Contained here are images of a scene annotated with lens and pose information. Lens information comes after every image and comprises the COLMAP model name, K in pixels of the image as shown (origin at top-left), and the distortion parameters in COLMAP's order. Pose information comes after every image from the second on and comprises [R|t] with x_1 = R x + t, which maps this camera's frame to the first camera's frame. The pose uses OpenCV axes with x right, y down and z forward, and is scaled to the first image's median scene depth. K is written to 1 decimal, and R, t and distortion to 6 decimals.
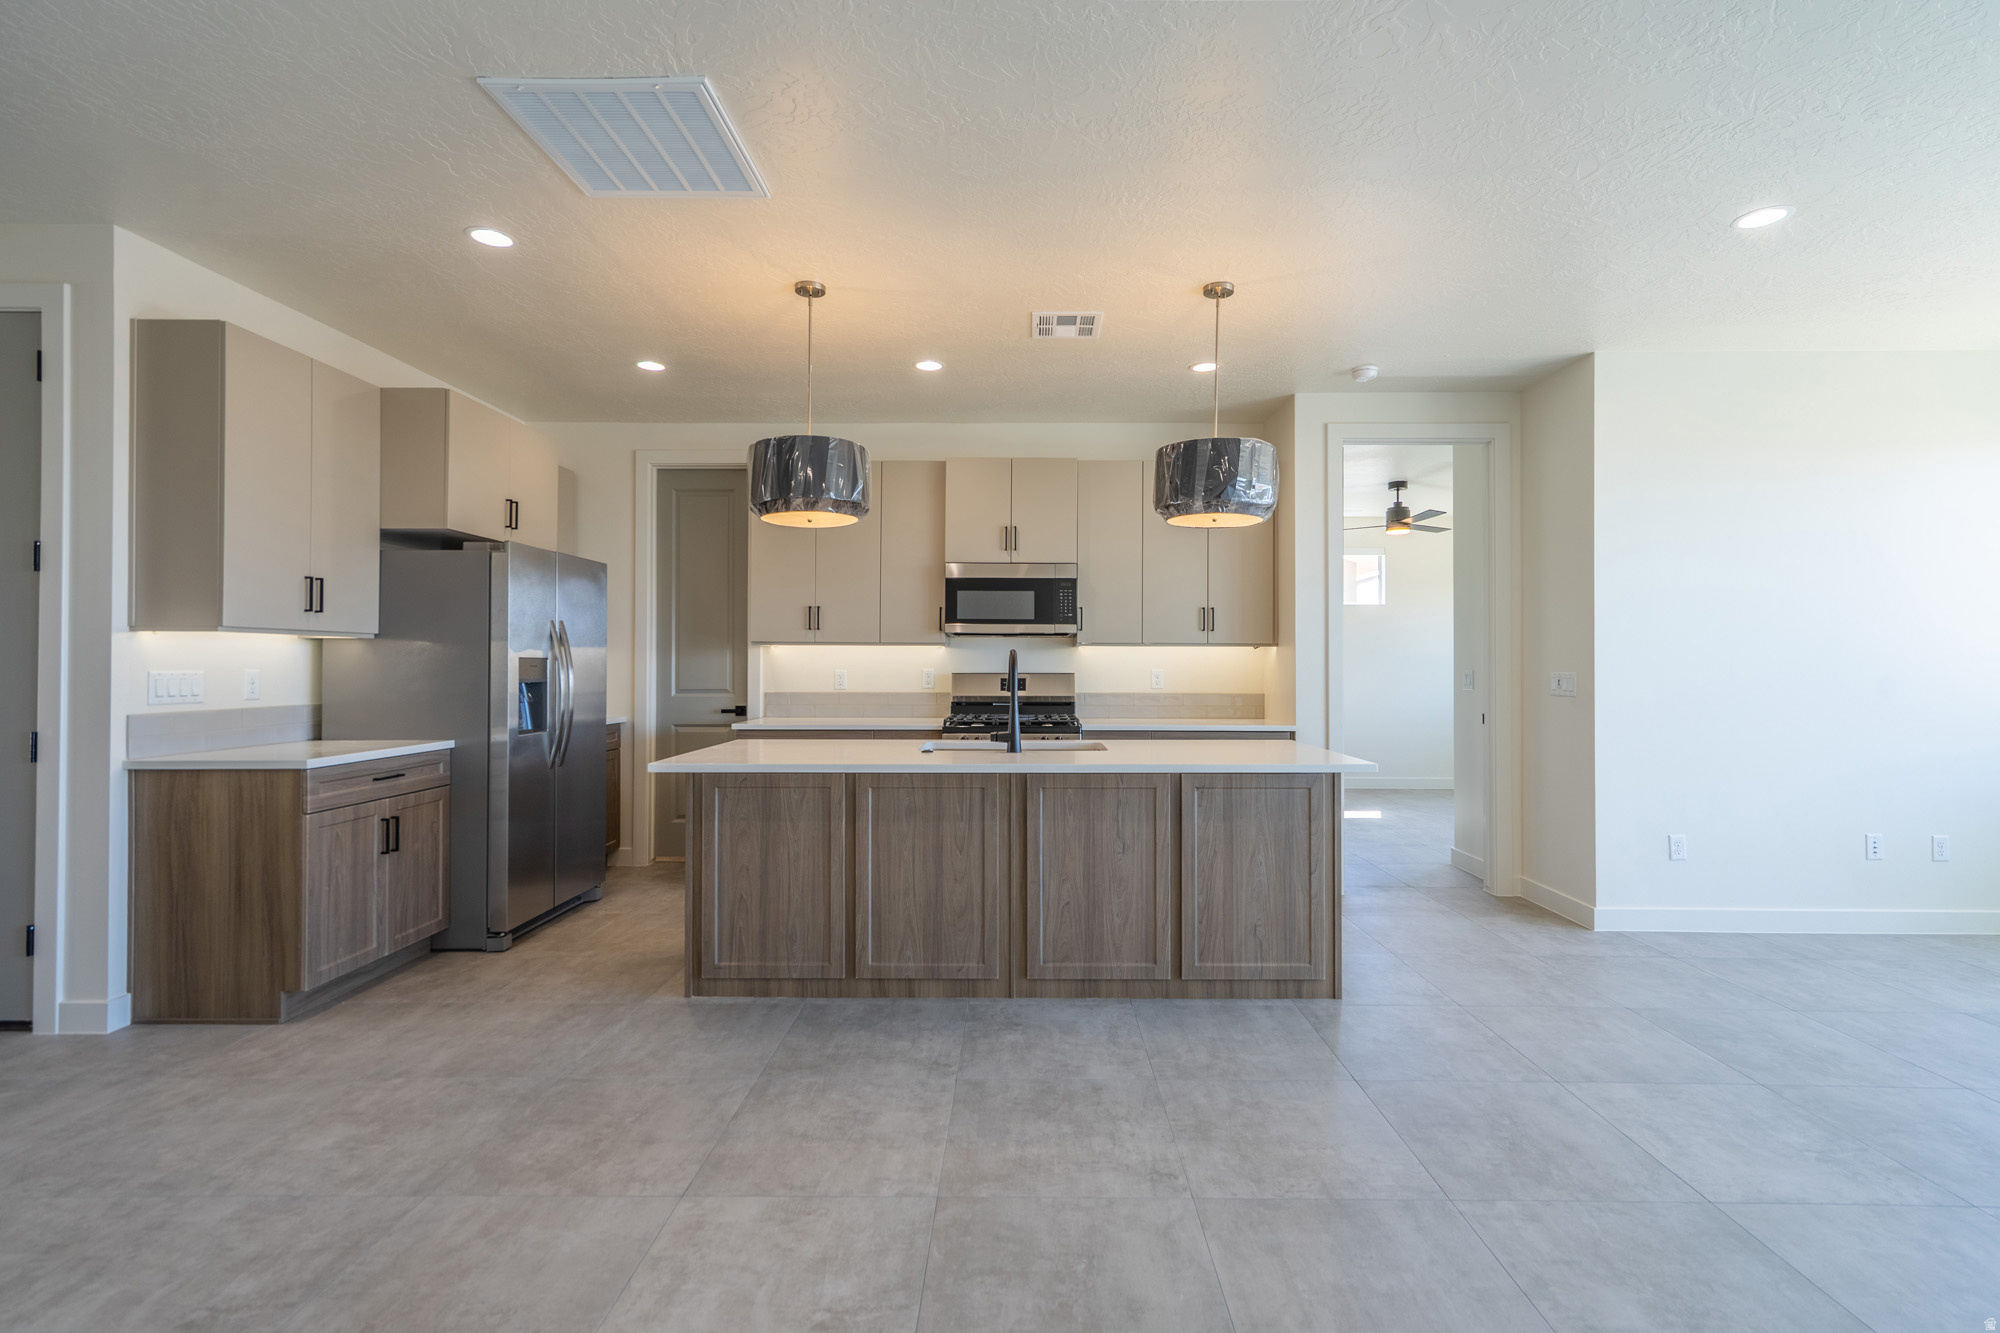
lens RADIAL K [[906.0, 0, 979.3], [0, 906.0, 657.5], [0, 0, 1]] dist [-0.001413, 0.005521]
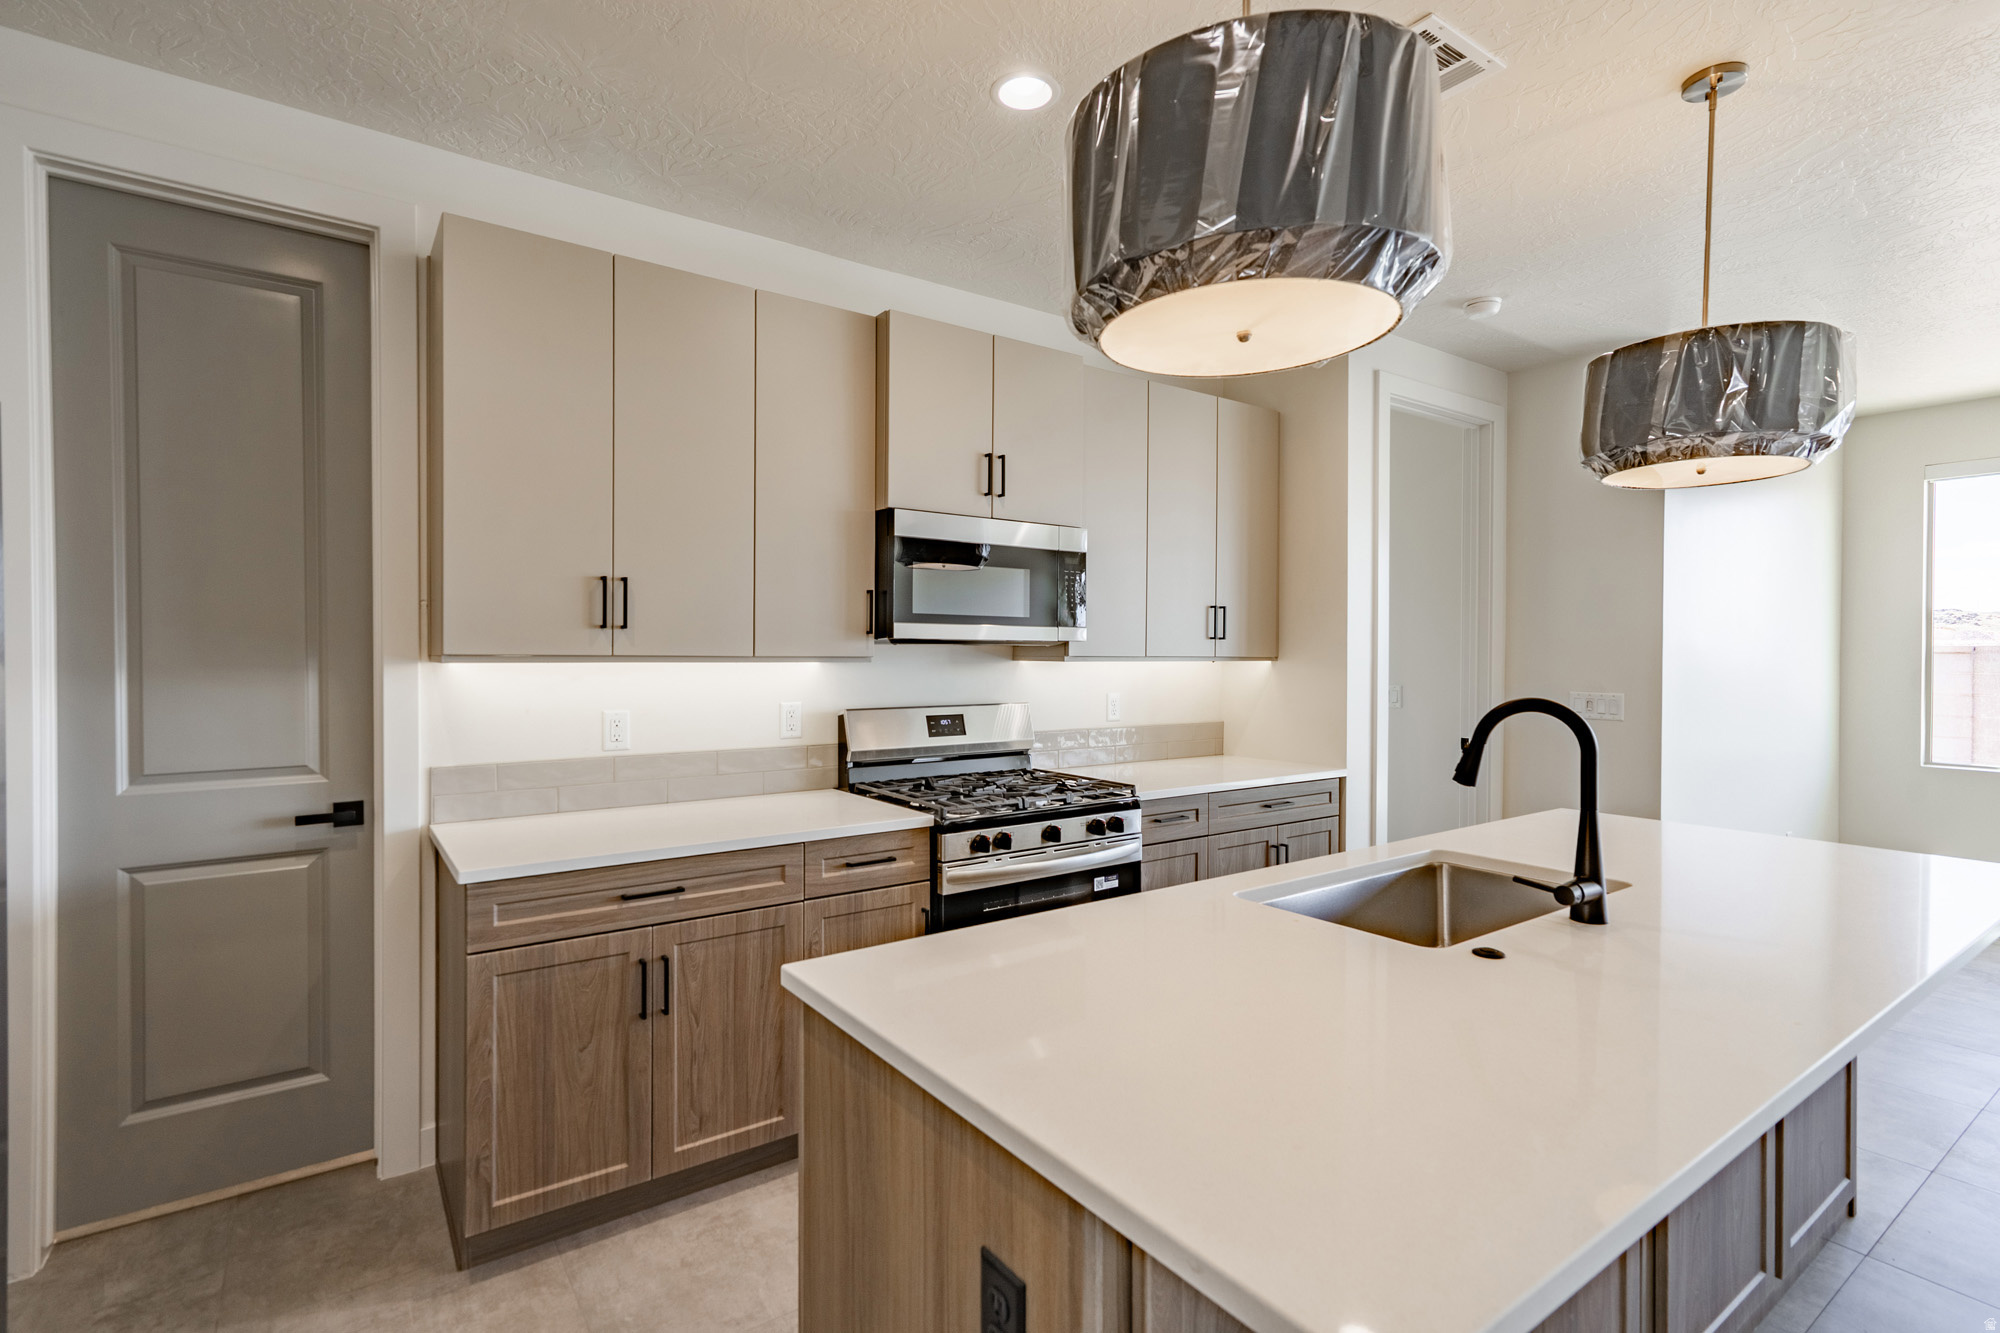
lens RADIAL K [[928.0, 0, 989.2], [0, 928.0, 666.2], [0, 0, 1]] dist [0.000368, 0.000655]
pose [[0.793318, -0.010527, 0.608717, -0.506040], [-0.005204, 0.999697, 0.024071, -0.038340], [-0.608786, -0.022264, 0.793022, 0.829753]]
